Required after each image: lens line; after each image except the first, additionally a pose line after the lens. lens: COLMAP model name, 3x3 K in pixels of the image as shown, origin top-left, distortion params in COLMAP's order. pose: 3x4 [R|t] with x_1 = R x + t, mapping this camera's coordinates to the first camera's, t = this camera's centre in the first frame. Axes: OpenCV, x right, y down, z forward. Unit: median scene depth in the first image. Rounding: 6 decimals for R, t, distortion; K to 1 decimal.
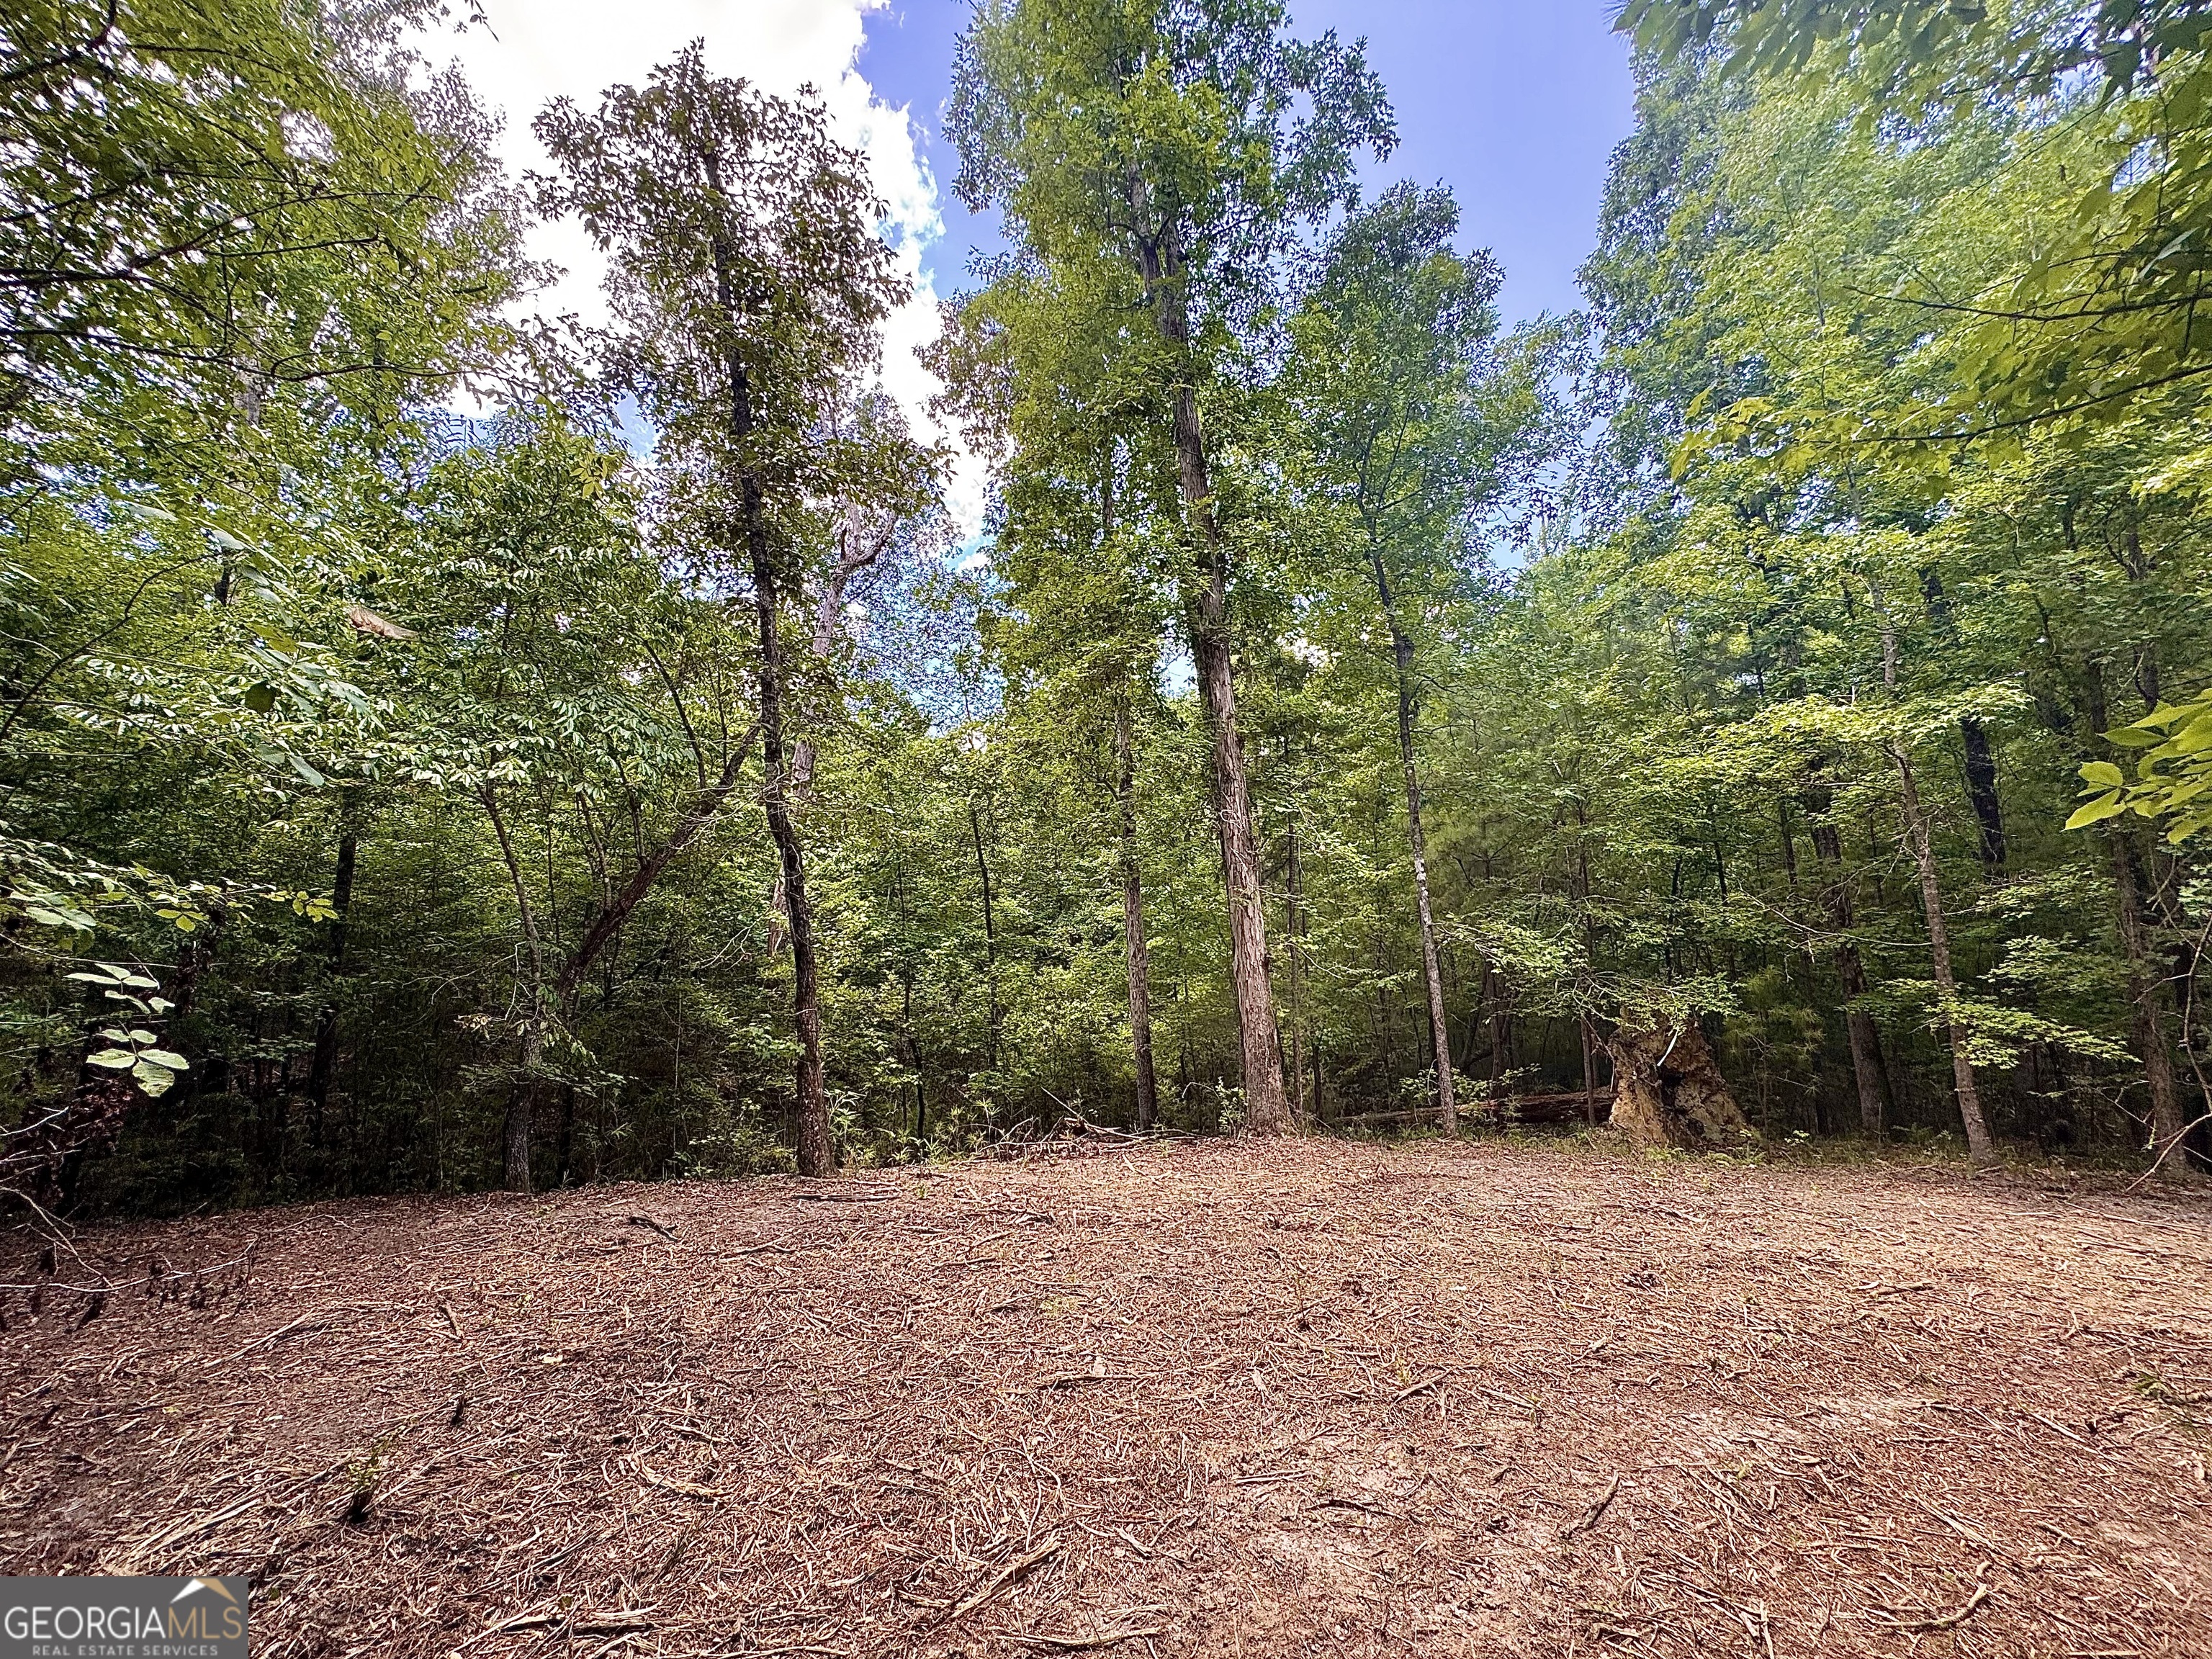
lens RADIAL K [[898.9, 0, 1102.2], [0, 898.9, 836.7], [0, 0, 1]] dist [-0.003954, -0.000019]
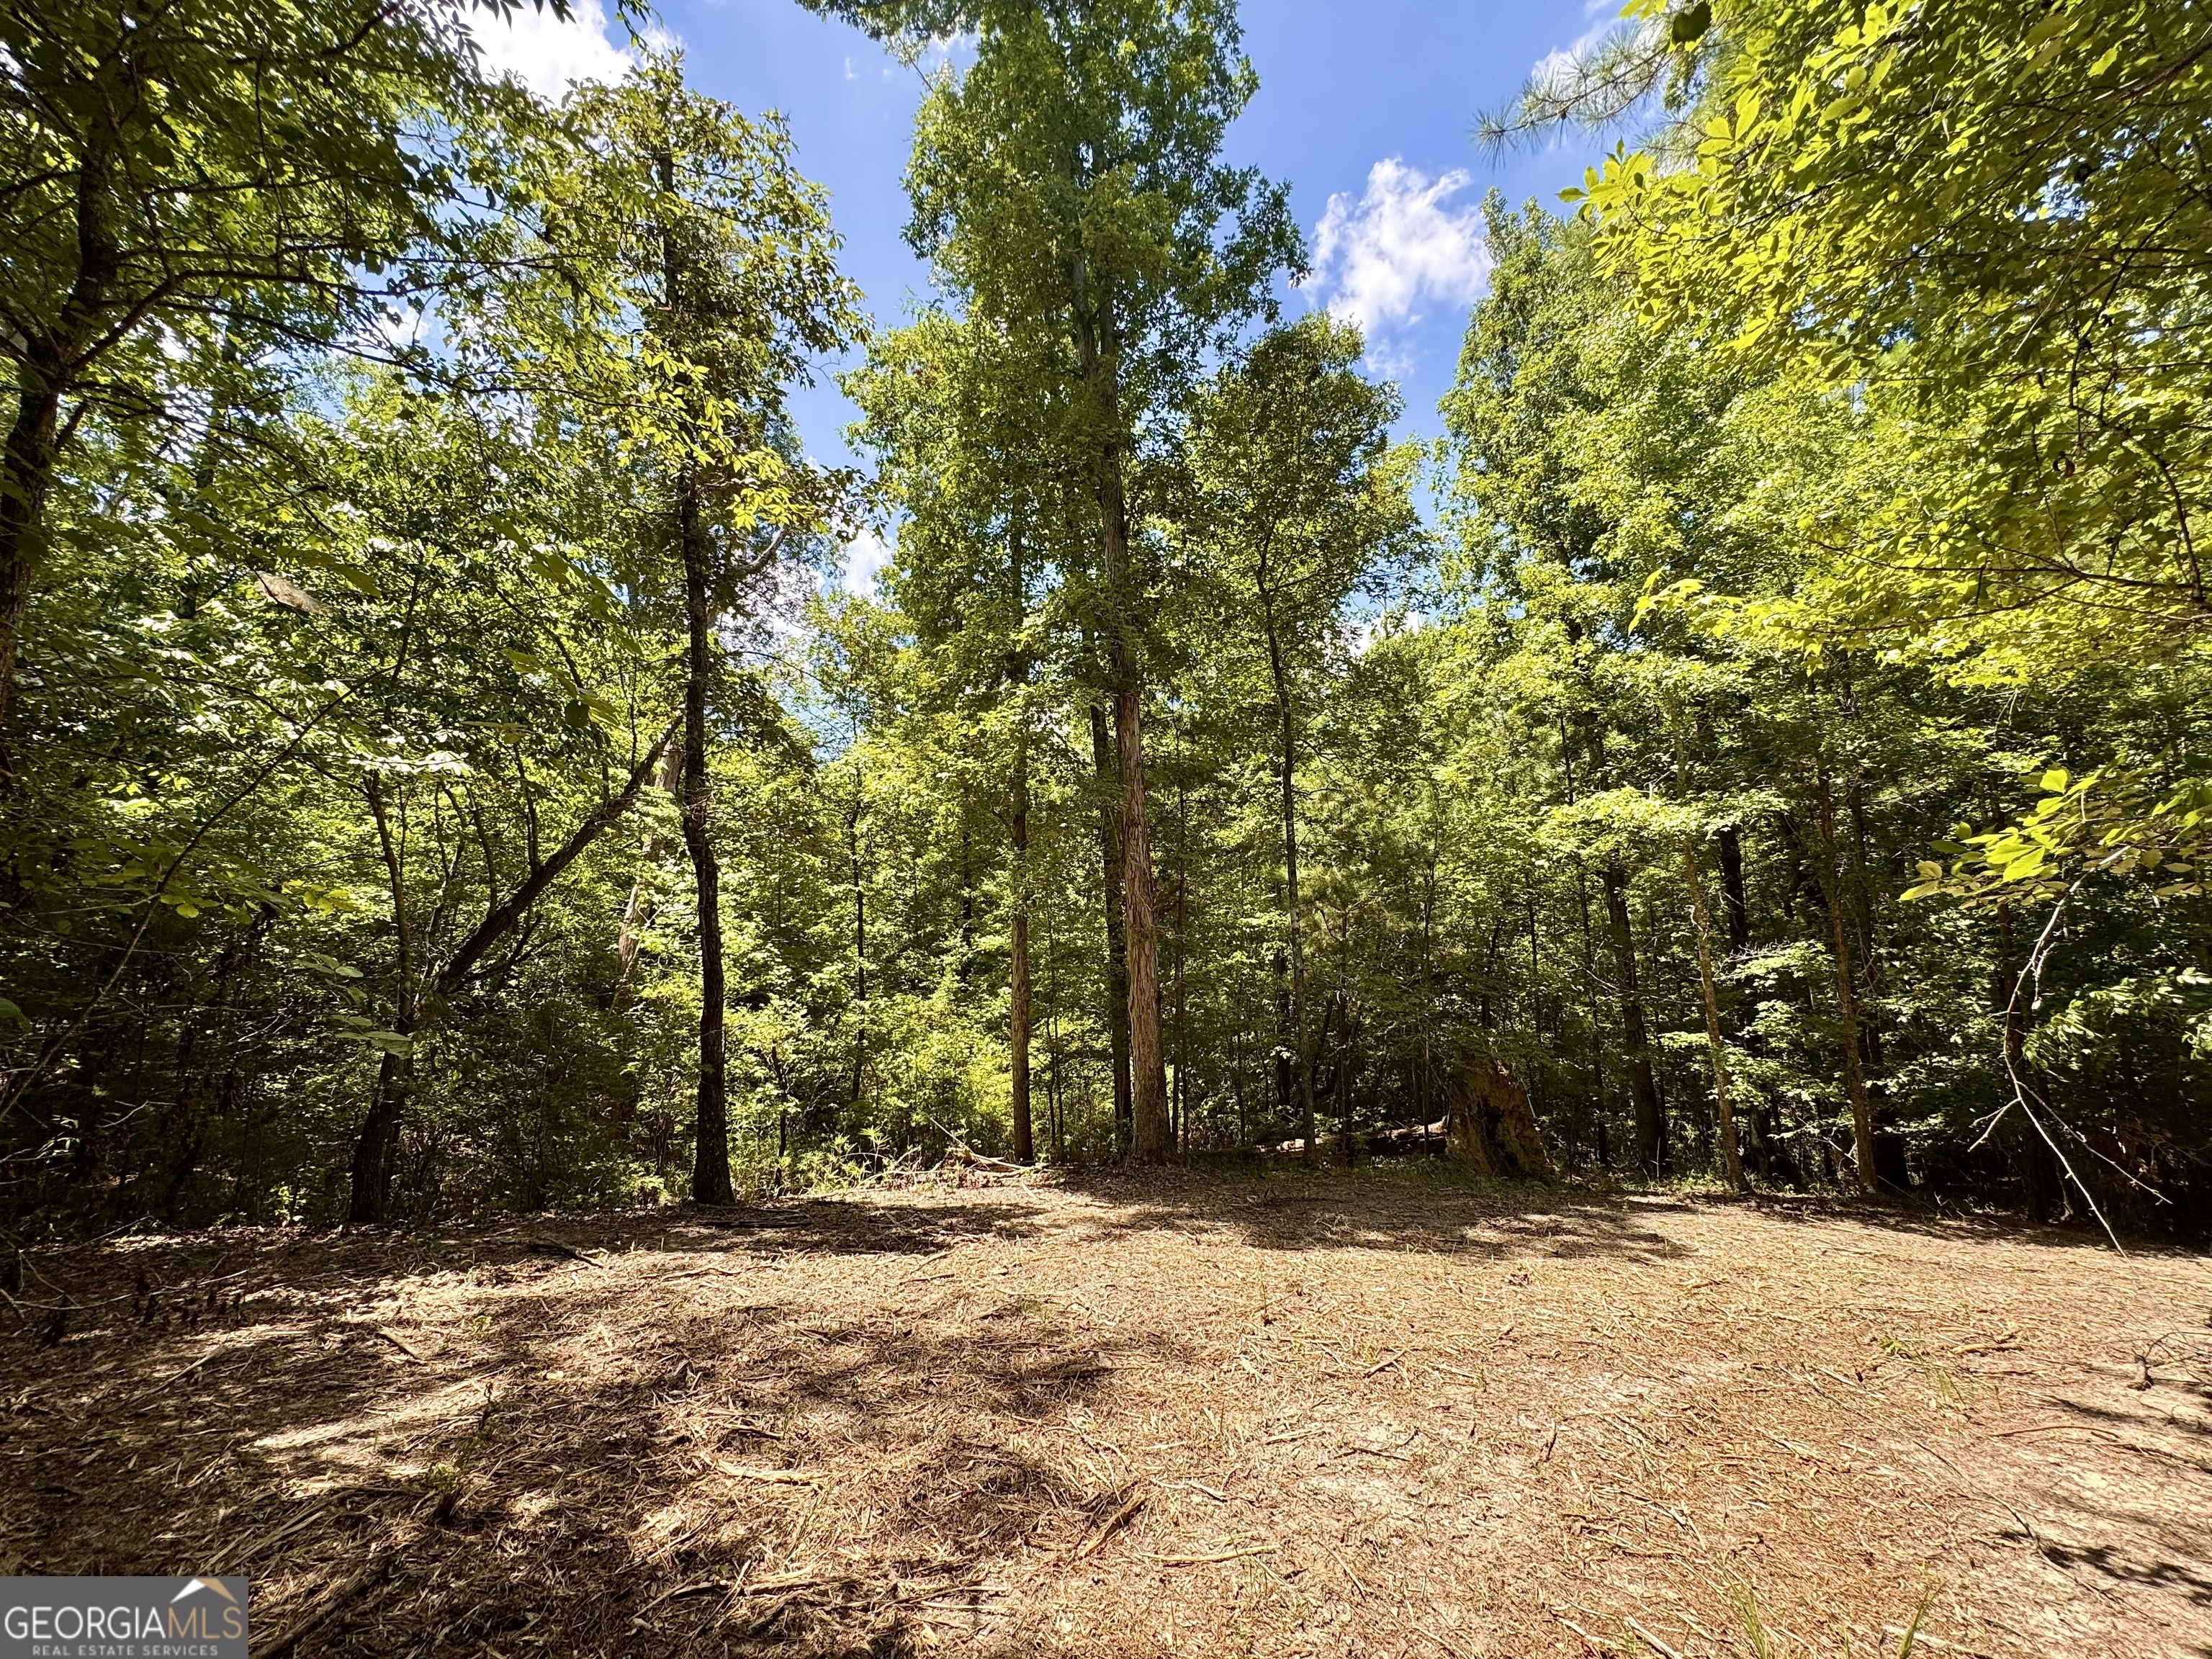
lens RADIAL K [[898.9, 0, 1102.2], [0, 898.9, 836.7], [0, 0, 1]] dist [-0.003954, -0.000019]
pose [[0.980482, 0.069432, 0.183940, -0.093655], [-0.061898, 0.997004, -0.046395, 0.001938], [-0.186610, 0.034104, 0.981842, -0.035757]]
